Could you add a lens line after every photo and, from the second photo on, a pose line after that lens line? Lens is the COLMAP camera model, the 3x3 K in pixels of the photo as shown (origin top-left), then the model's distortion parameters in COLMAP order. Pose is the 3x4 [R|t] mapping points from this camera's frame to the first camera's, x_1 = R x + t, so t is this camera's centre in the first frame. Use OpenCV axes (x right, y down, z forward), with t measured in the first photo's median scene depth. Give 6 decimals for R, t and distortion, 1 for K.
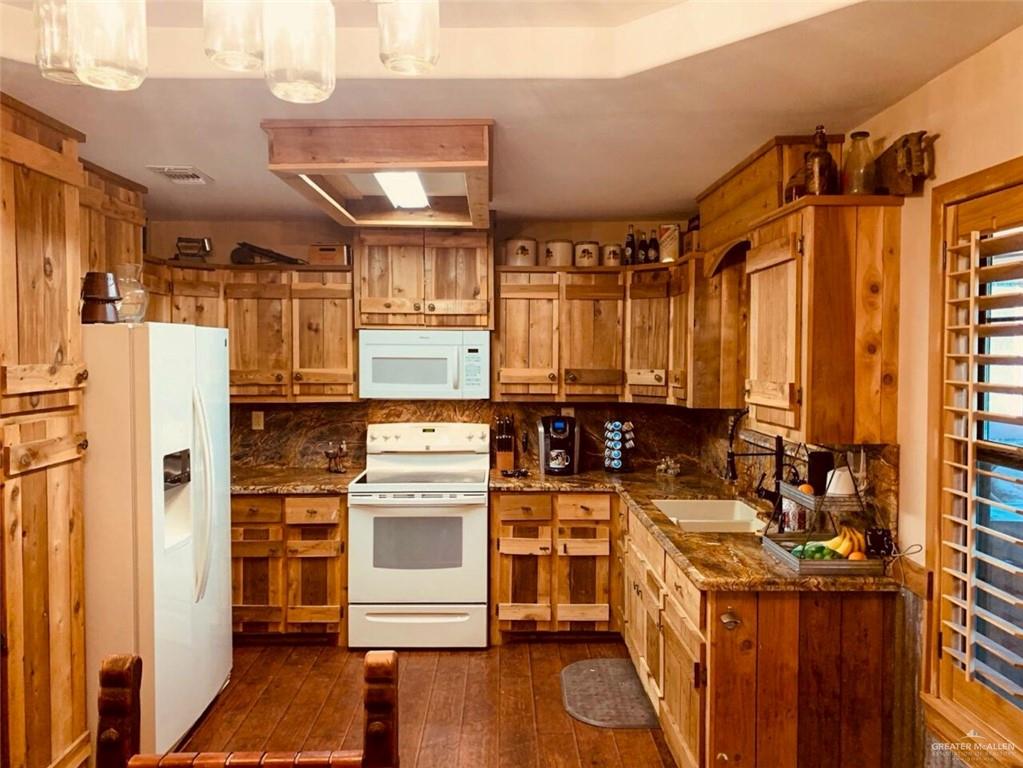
lens RADIAL K [[805.5, 0, 510.4], [0, 805.5, 376.2], [0, 0, 1]] dist [0.035800, -0.050519]
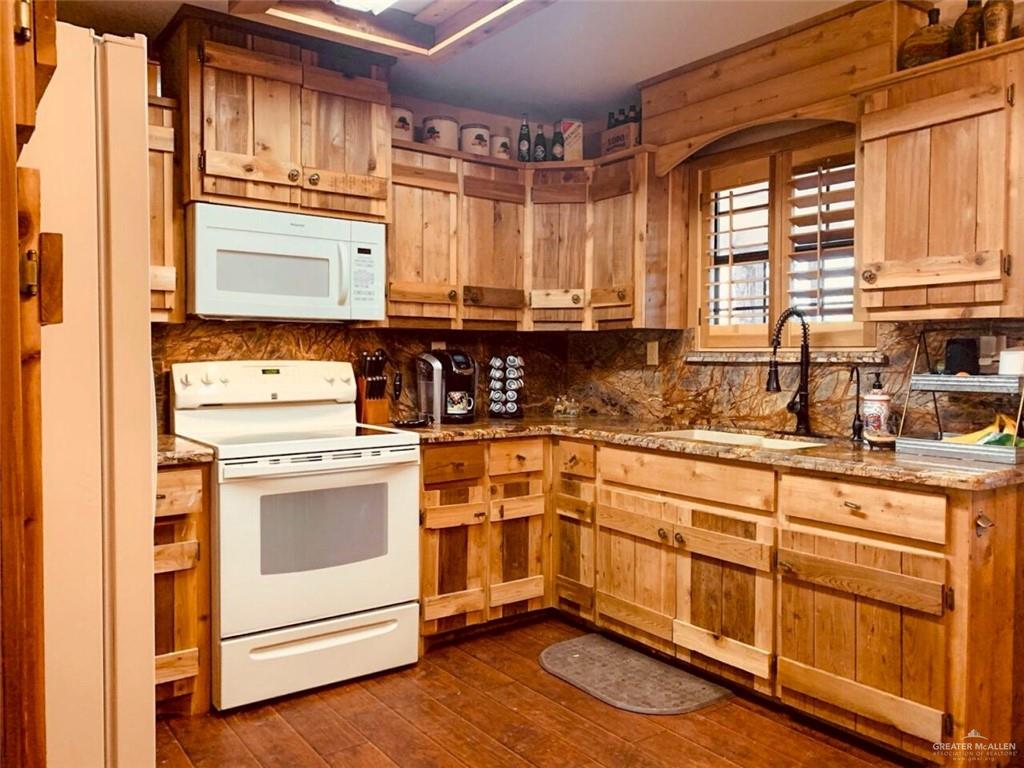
lens RADIAL K [[806.3, 0, 512.7], [0, 806.3, 389.4], [0, 0, 1]] dist [0.035800, -0.050519]
pose [[0.810329, -0.025213, 0.585433, -0.361024], [0.017248, 0.999667, 0.019180, 0.078787], [-0.585721, -0.005445, 0.810494, 0.355416]]
